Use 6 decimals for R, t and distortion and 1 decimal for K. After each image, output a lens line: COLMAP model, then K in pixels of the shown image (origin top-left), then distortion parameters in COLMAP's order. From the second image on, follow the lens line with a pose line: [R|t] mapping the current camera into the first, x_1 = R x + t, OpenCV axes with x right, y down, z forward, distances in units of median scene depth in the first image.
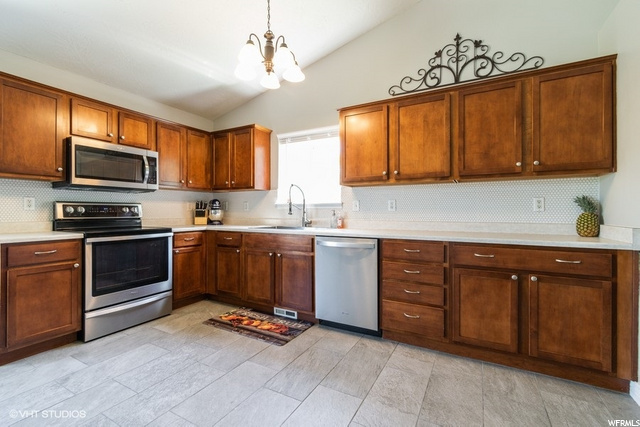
lens RADIAL K [[284.9, 0, 321.6], [0, 284.9, 211.7], [0, 0, 1]] dist [-0.000870, -0.000135]
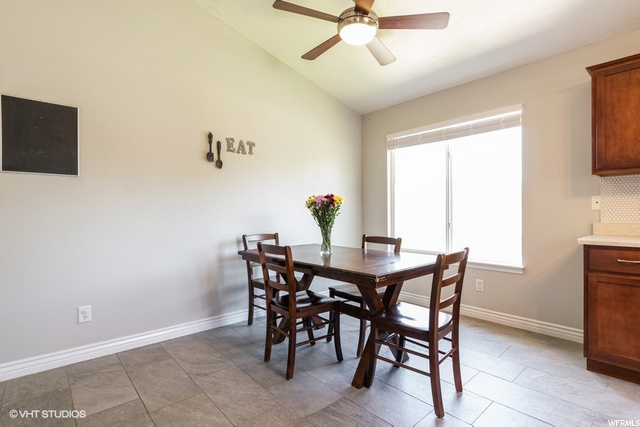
lens RADIAL K [[307.2, 0, 320.9], [0, 307.2, 217.1], [0, 0, 1]] dist [-0.001640, -0.000416]
pose [[-0.335916, 0.009483, -0.941844, 0.131200], [0.001488, 0.999953, 0.009538, 0.005839], [0.941891, 0.001803, -0.335914, 0.400615]]
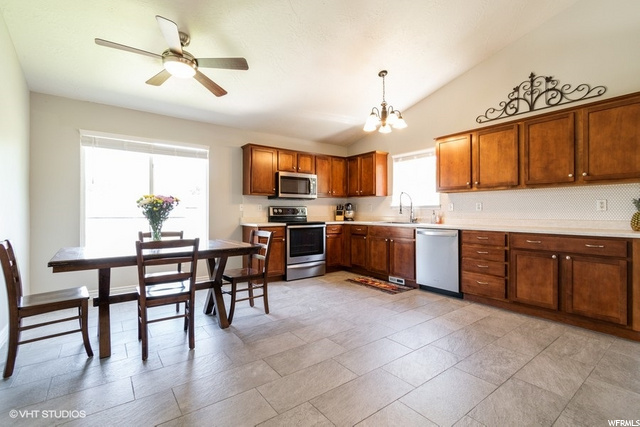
lens RADIAL K [[284.9, 0, 321.6], [0, 284.9, 211.7], [0, 0, 1]] dist [-0.000870, -0.000135]
pose [[0.911393, -0.002234, -0.411531, 0.154209], [0.001768, 0.999997, -0.001514, 0.002617], [0.411534, 0.000652, 0.911394, -0.612759]]
